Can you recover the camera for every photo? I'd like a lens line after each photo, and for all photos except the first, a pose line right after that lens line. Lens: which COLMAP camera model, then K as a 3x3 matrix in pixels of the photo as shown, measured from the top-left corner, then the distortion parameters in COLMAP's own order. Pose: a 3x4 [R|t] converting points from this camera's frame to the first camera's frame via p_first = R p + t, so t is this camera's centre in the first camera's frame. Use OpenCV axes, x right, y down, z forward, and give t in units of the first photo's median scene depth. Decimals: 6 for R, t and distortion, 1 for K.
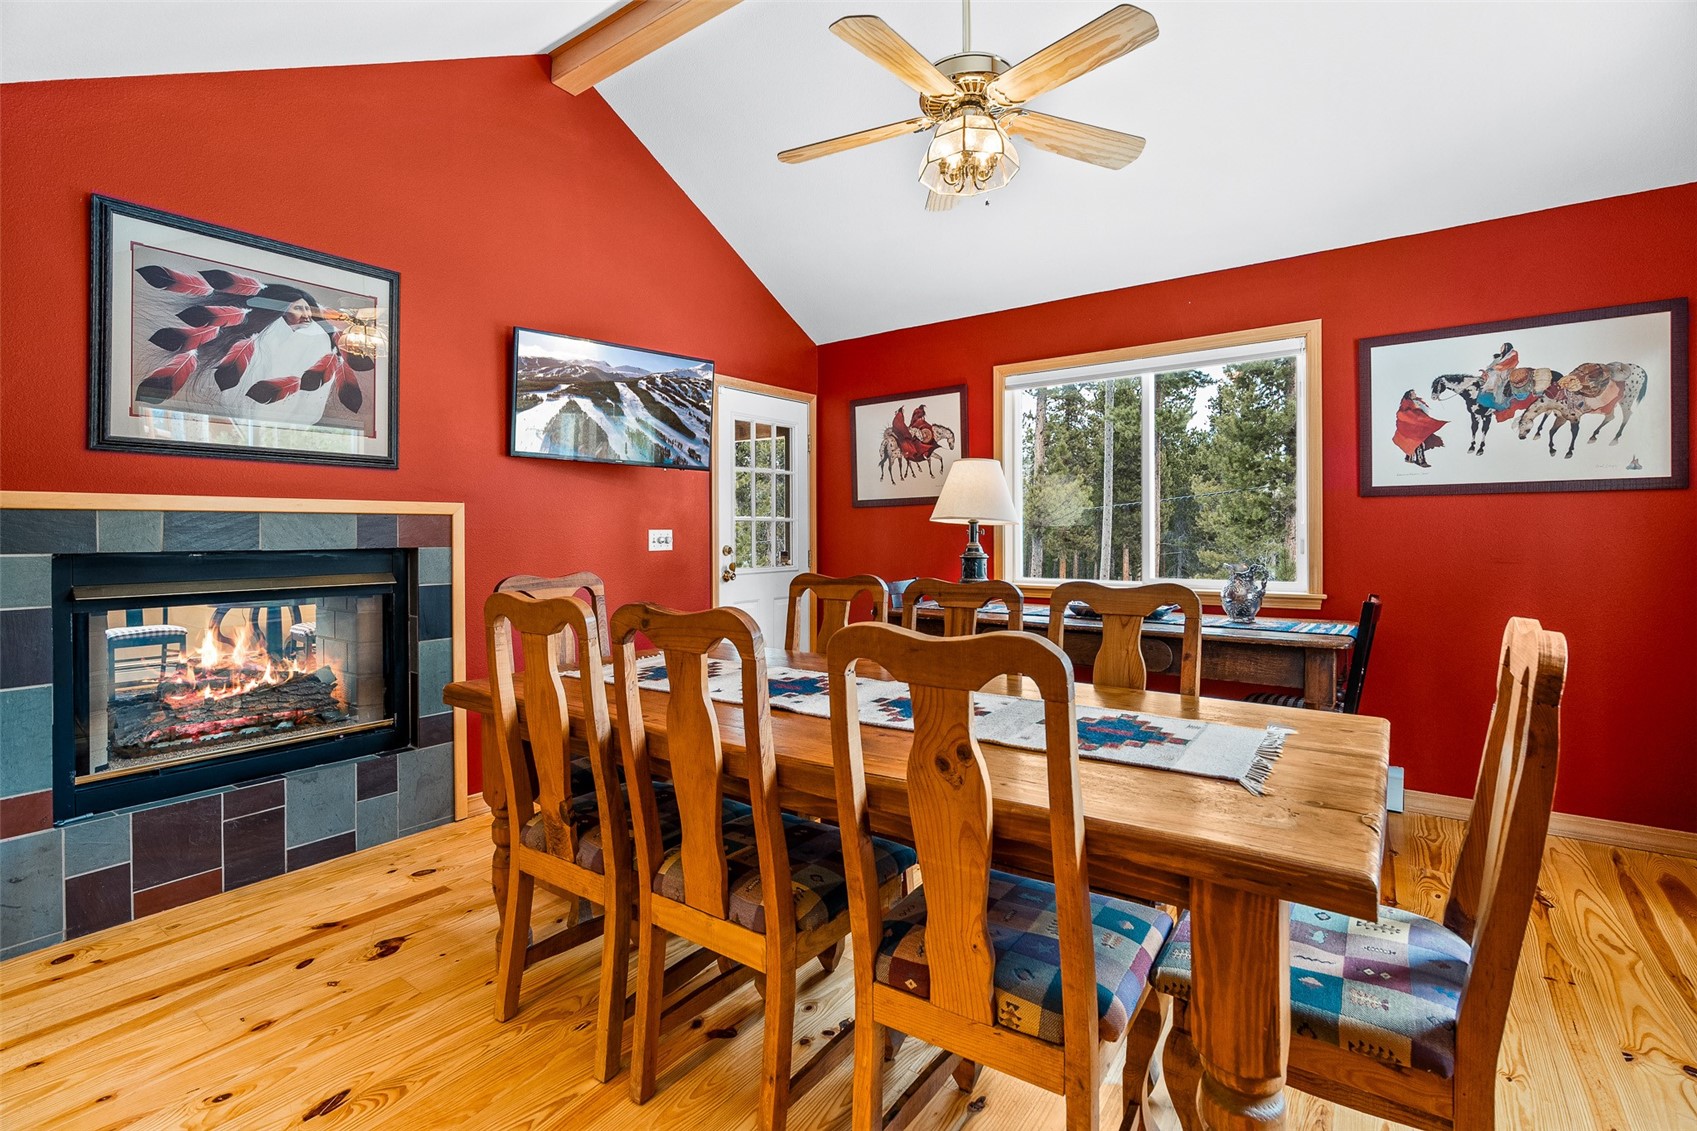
lens RADIAL K [[771.3, 0, 842.6], [0, 771.3, 532.8], [0, 0, 1]] dist [-0.004016, 0.001670]
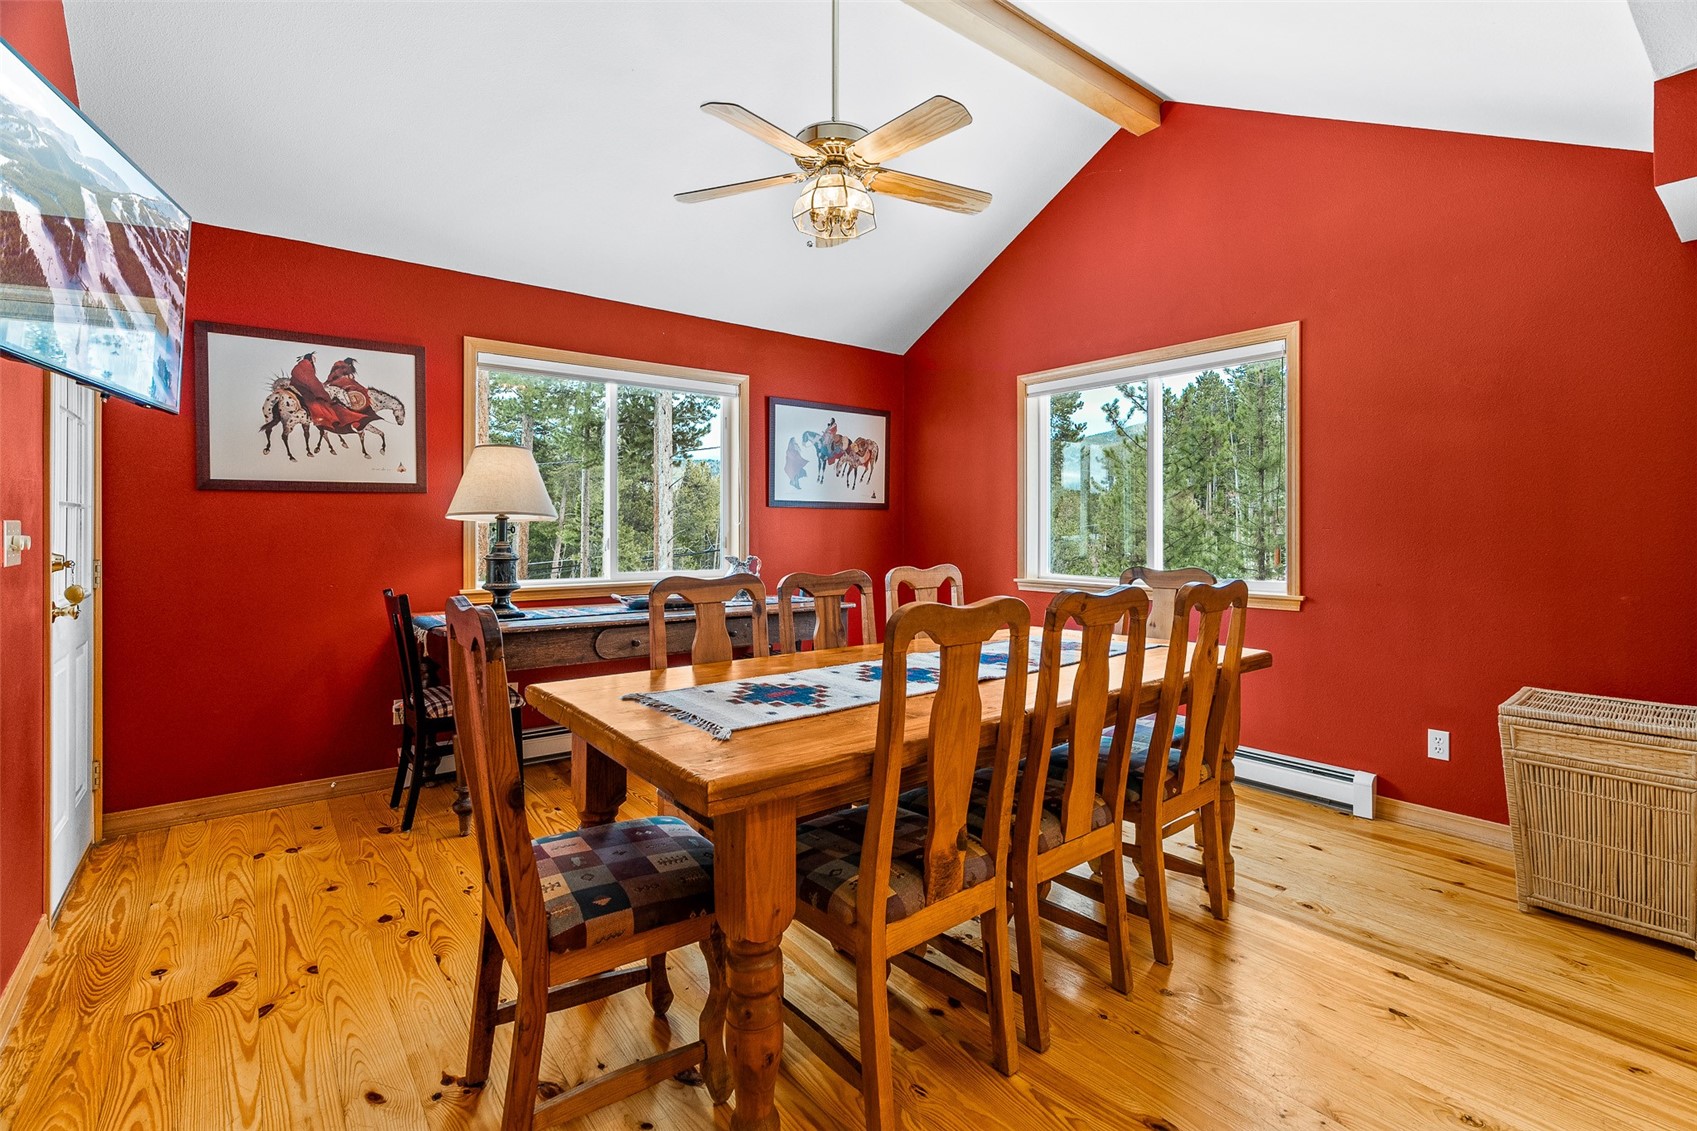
lens RADIAL K [[768.5, 0, 851.4], [0, 768.5, 547.7], [0, 0, 1]] dist [-0.003854, -0.000046]
pose [[0.283184, -0.008424, 0.959029, -0.601918], [0.004322, 0.999962, 0.007507, 0.017164], [-0.959056, 0.002019, 0.283210, 0.419918]]
